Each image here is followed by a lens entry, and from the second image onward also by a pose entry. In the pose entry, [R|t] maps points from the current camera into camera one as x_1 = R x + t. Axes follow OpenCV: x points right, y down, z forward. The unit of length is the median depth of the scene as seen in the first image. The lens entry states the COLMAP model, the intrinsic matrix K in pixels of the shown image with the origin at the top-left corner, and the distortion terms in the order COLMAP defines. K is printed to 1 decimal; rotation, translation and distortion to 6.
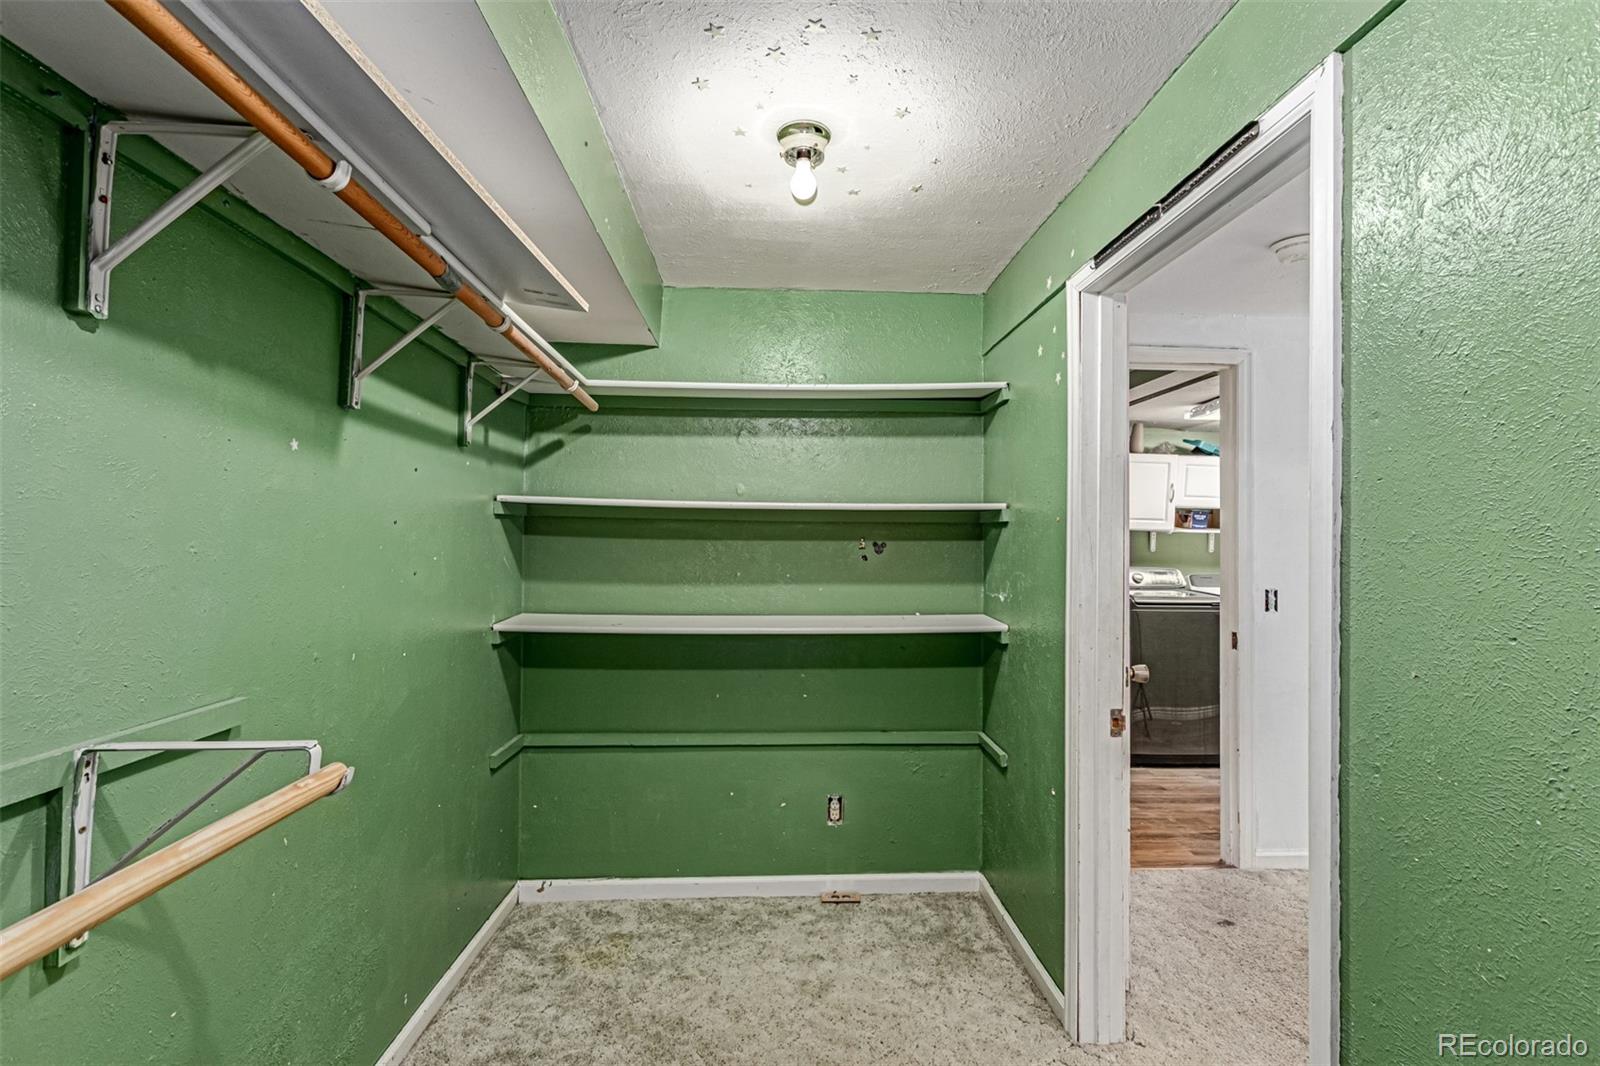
lens RADIAL K [[767.8, 0, 806.9], [0, 767.8, 540.5], [0, 0, 1]] dist [0.009124, -0.002906]
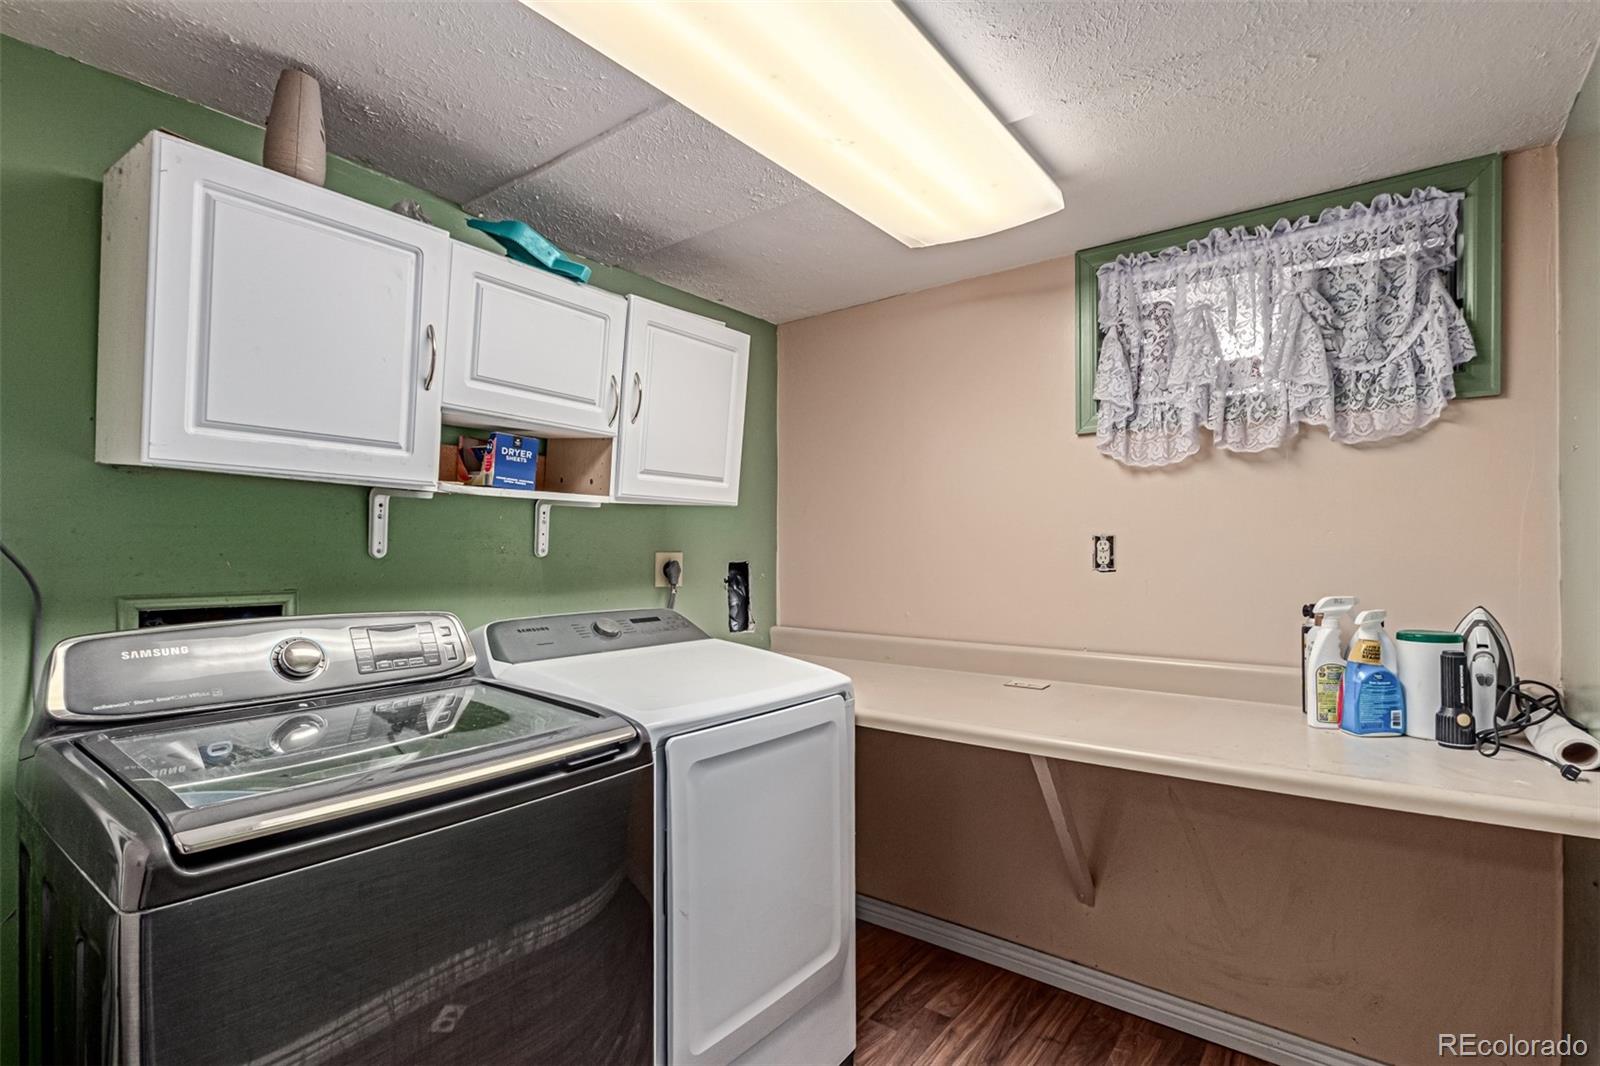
lens RADIAL K [[767.8, 0, 798.8], [0, 767.8, 538.0], [0, 0, 1]] dist [0.009124, -0.002906]
pose [[0.663640, 0.000200, 0.748052, 0.335203], [-0.001886, 0.999997, 0.001405, 0.006803], [-0.748050, -0.002343, 0.663639, 0.672864]]
